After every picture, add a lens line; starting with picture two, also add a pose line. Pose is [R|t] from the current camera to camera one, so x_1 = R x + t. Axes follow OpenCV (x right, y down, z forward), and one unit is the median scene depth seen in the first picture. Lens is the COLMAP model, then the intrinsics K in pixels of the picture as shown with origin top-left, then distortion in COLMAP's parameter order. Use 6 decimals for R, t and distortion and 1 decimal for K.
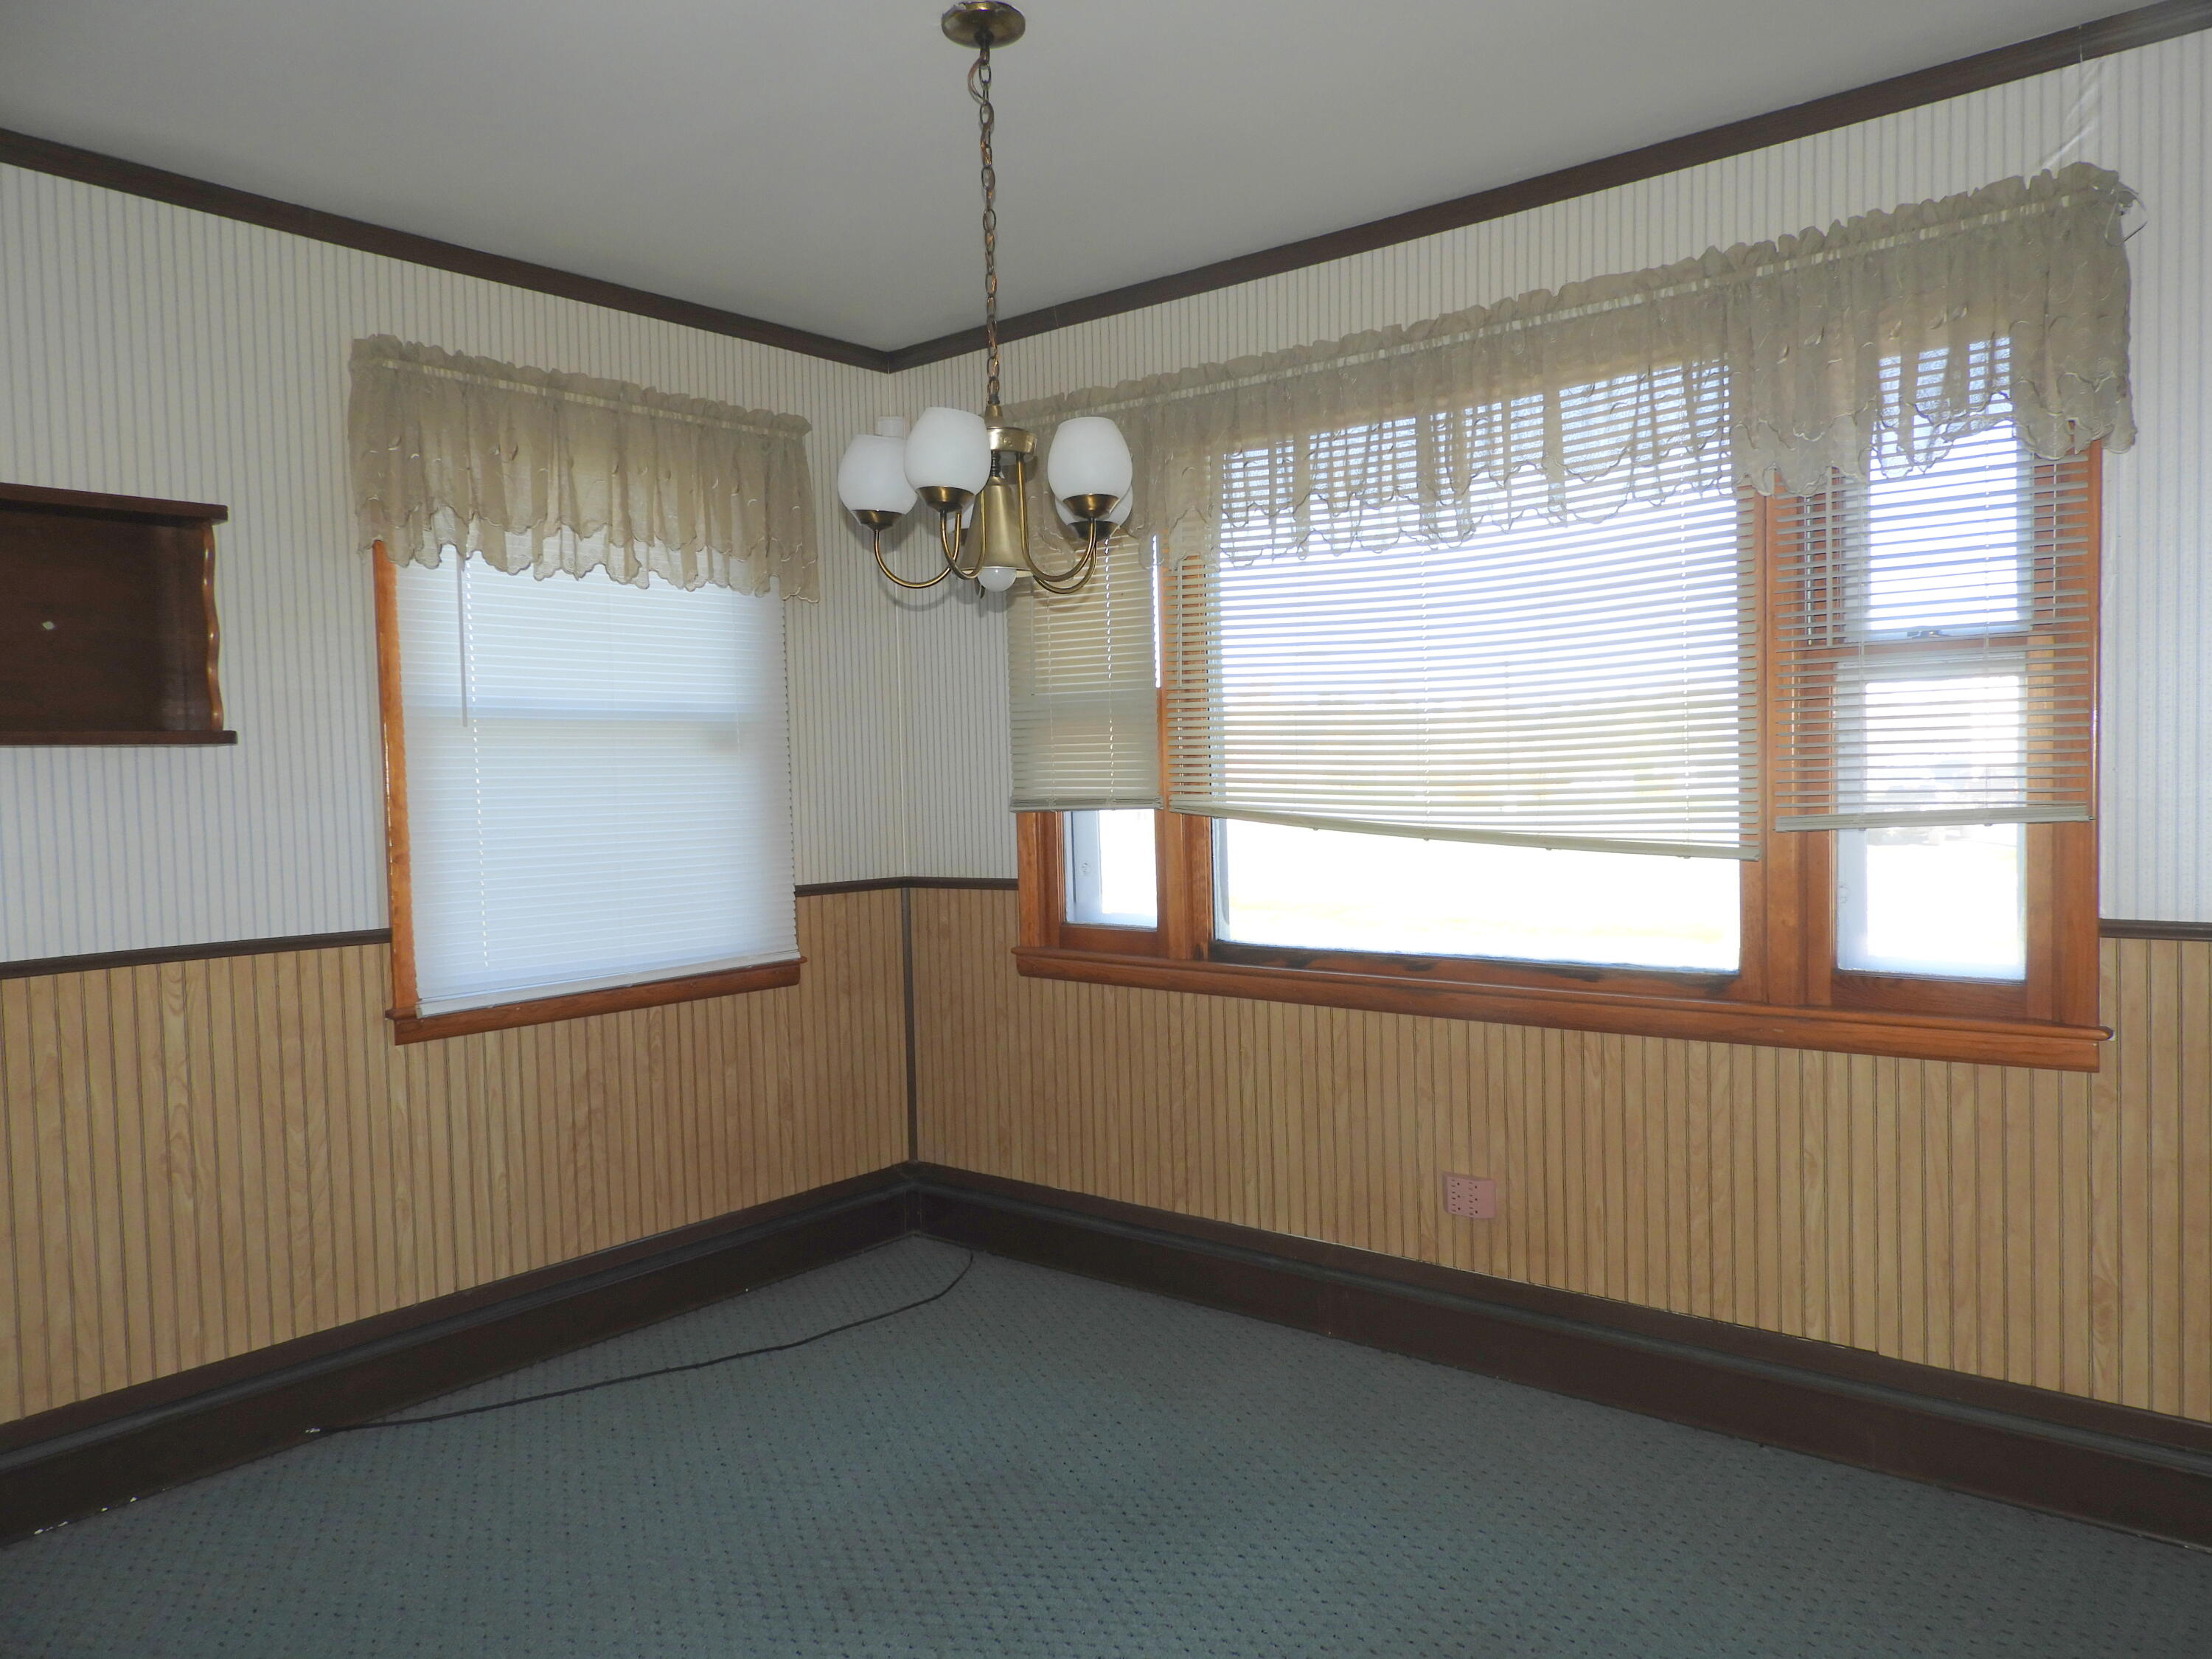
lens RADIAL K [[1563.1, 0, 1110.6], [0, 1563.1, 833.8], [0, 0, 1]] dist [0.006927, -0.001915]
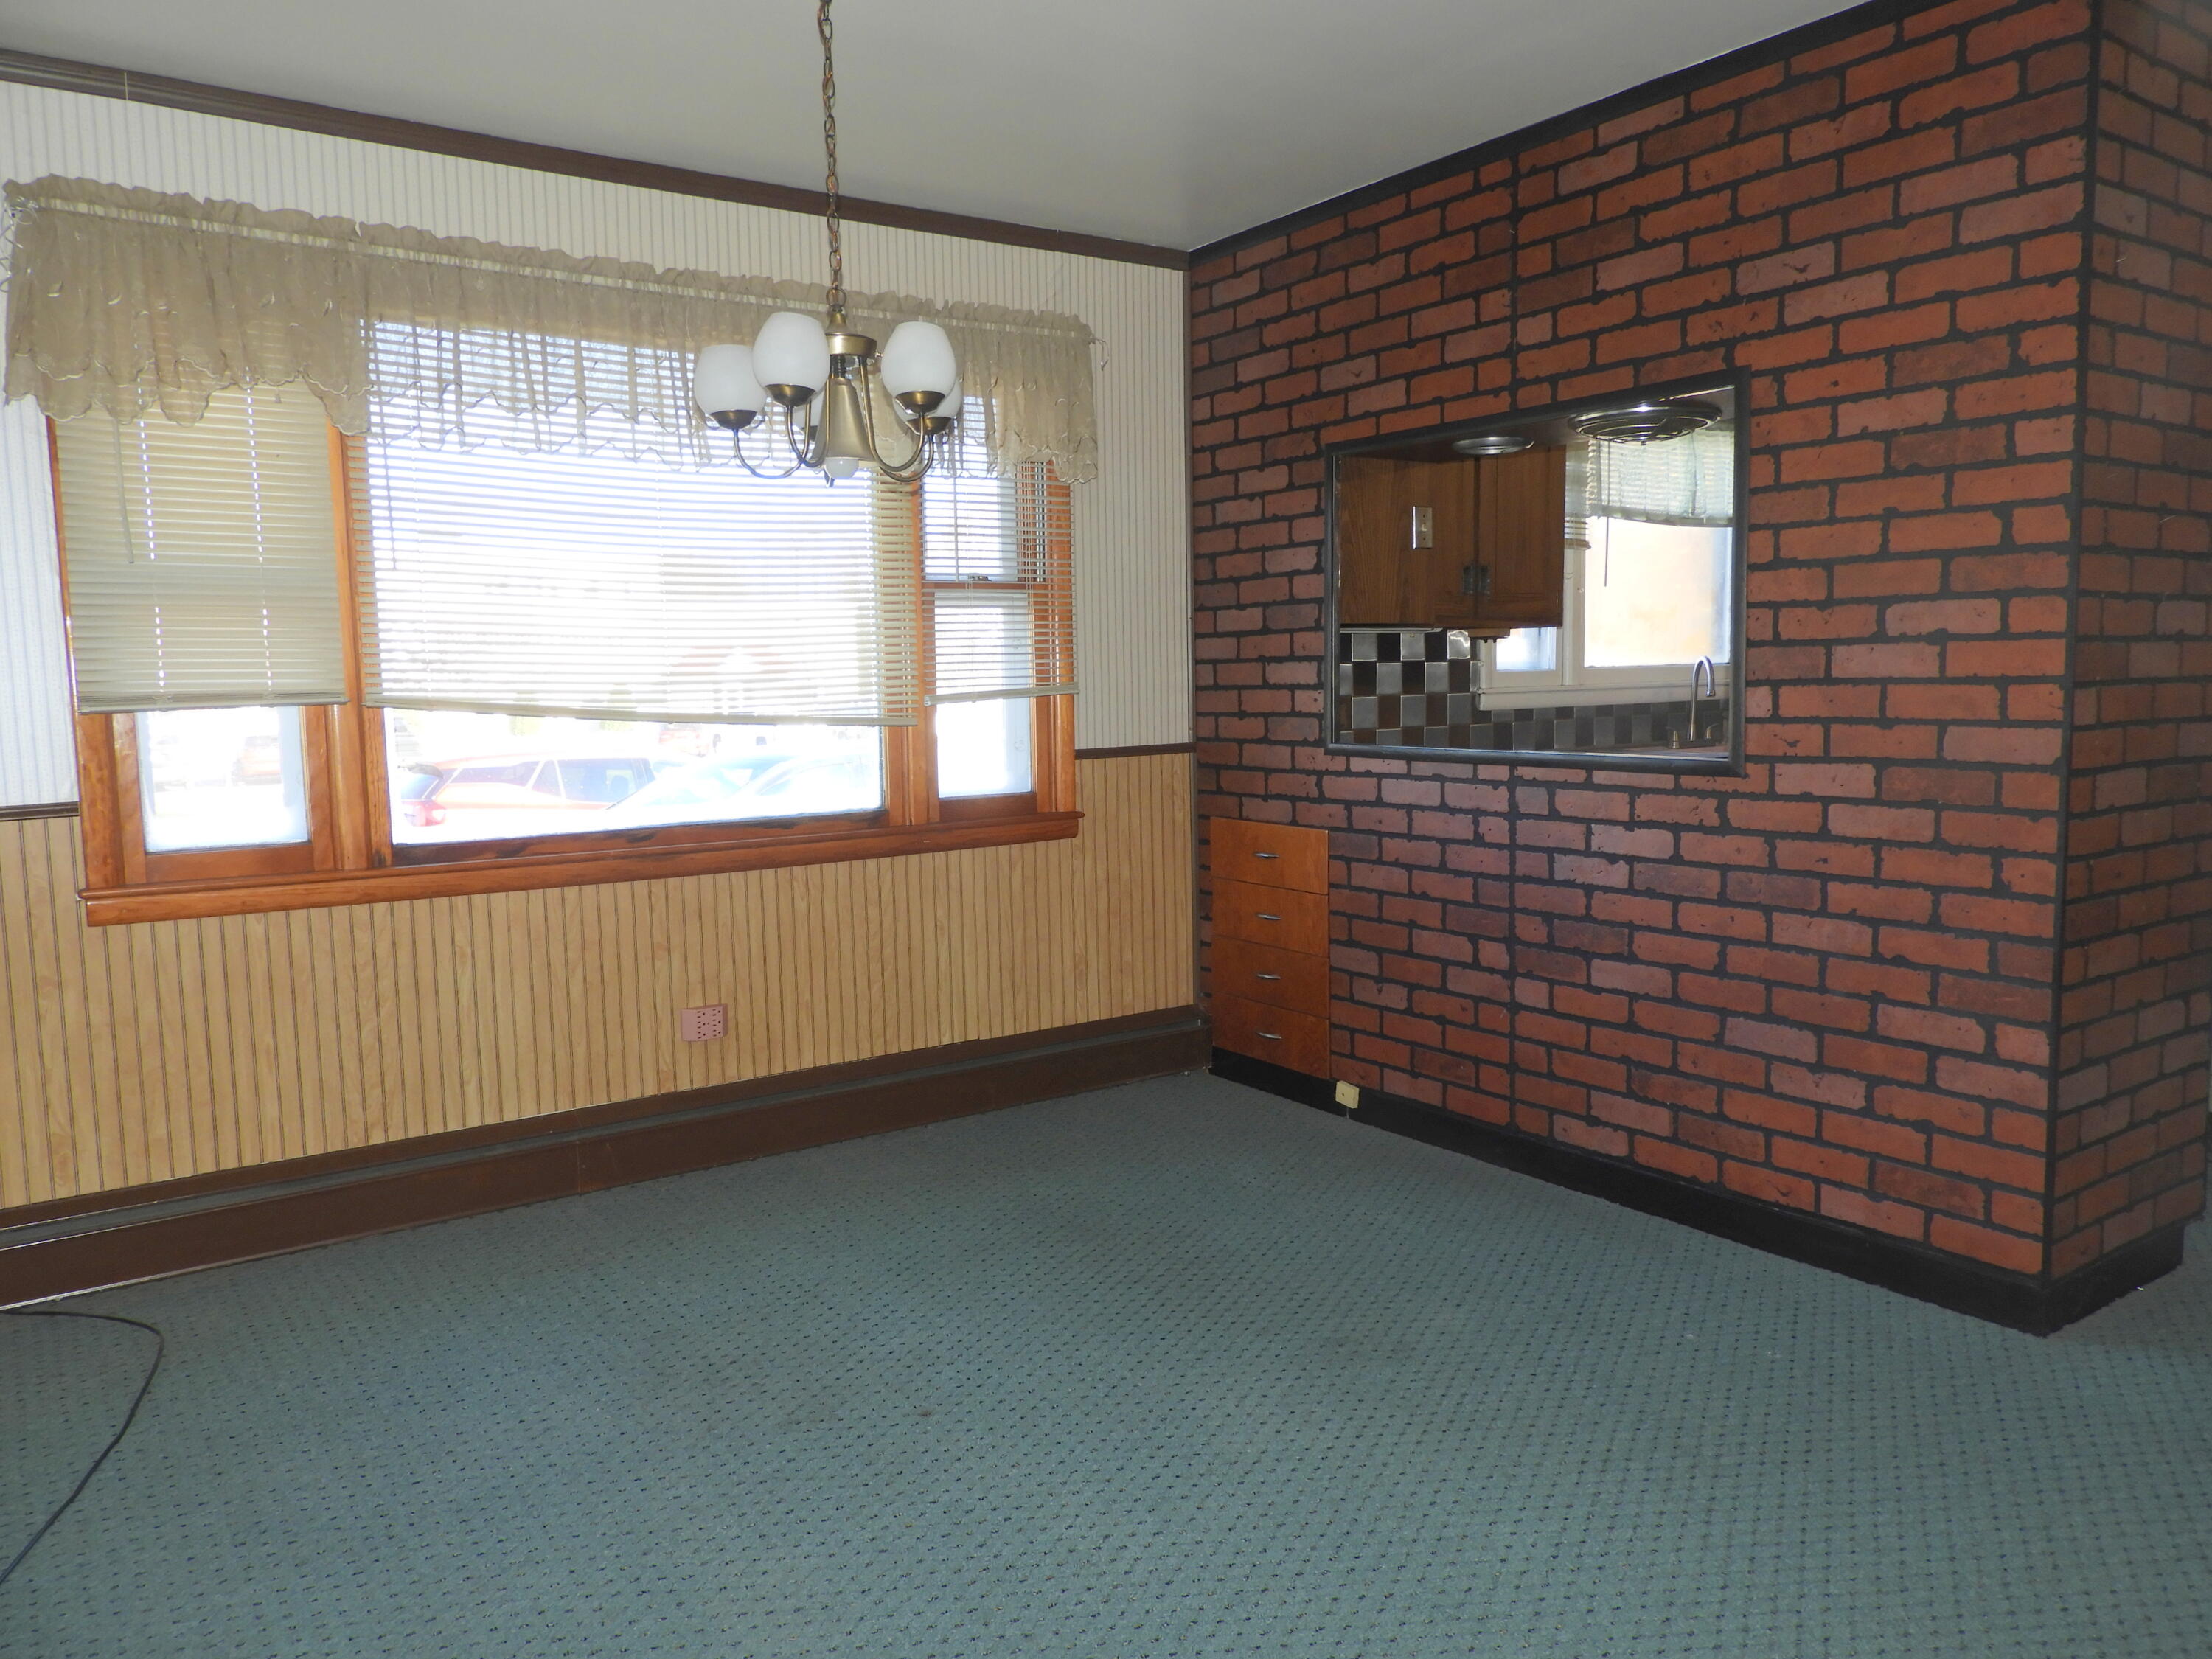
lens RADIAL K [[1563.1, 0, 1110.6], [0, 1563.1, 833.8], [0, 0, 1]] dist [0.006927, -0.001915]
pose [[0.290799, -0.082029, 0.953261, -0.847437], [0.054497, 0.996121, 0.069093, 0.024541], [-0.955231, 0.031857, 0.294141, 0.371815]]
